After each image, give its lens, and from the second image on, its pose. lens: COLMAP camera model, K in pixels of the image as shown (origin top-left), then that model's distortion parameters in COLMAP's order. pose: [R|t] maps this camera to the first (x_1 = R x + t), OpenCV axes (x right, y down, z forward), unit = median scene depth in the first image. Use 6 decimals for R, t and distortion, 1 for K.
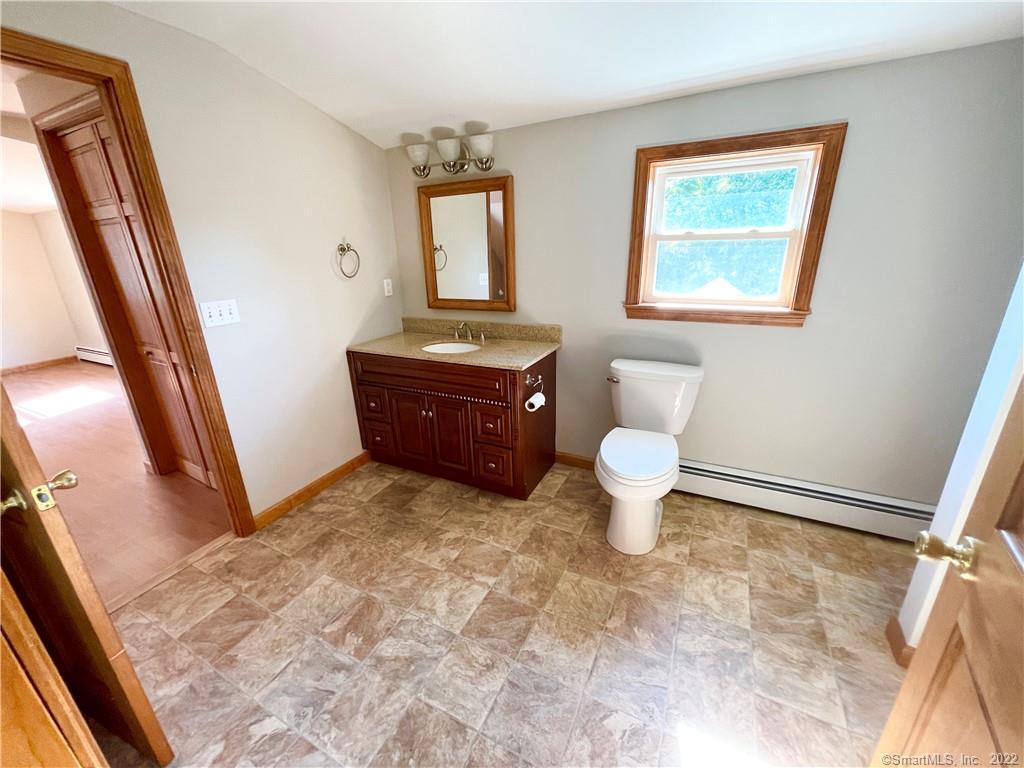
lens RADIAL K [[410.6, 0, 506.9], [0, 410.6, 384.5], [0, 0, 1]] dist [-0.002712, 0.000616]
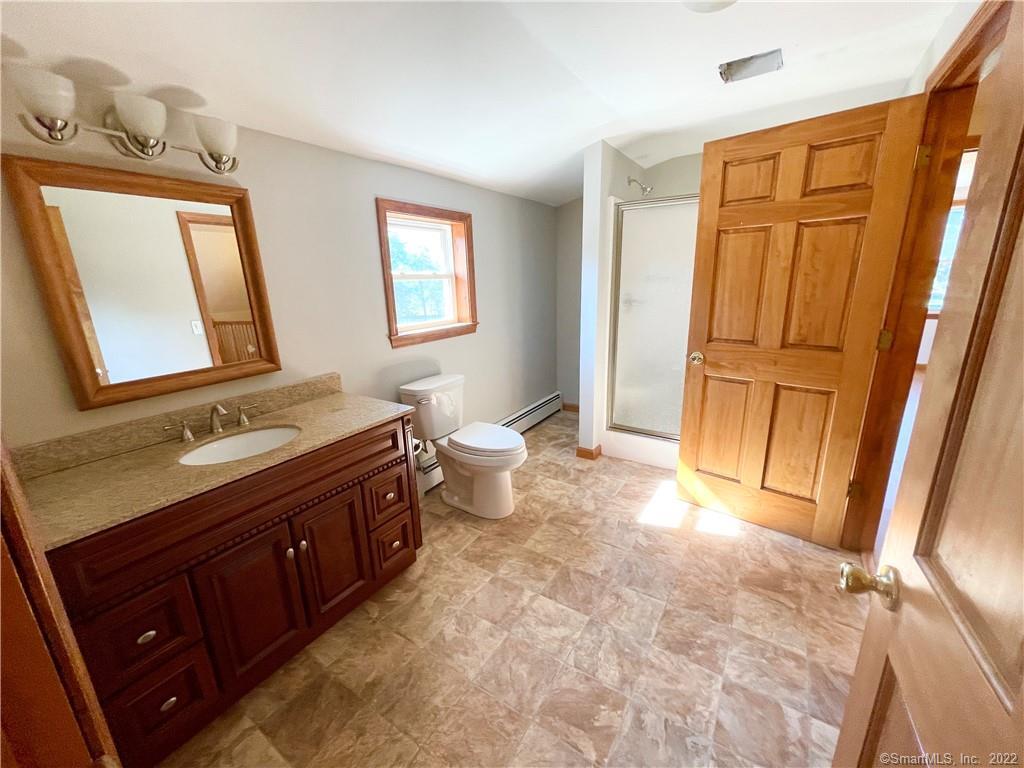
lens RADIAL K [[410.6, 0, 506.9], [0, 410.6, 384.5], [0, 0, 1]] dist [-0.002712, 0.000616]
pose [[0.110676, -0.221804, 0.968790, -1.003901], [0.344504, 0.922905, 0.171942, -0.215537], [-0.932238, 0.314722, 0.178556, 0.766841]]
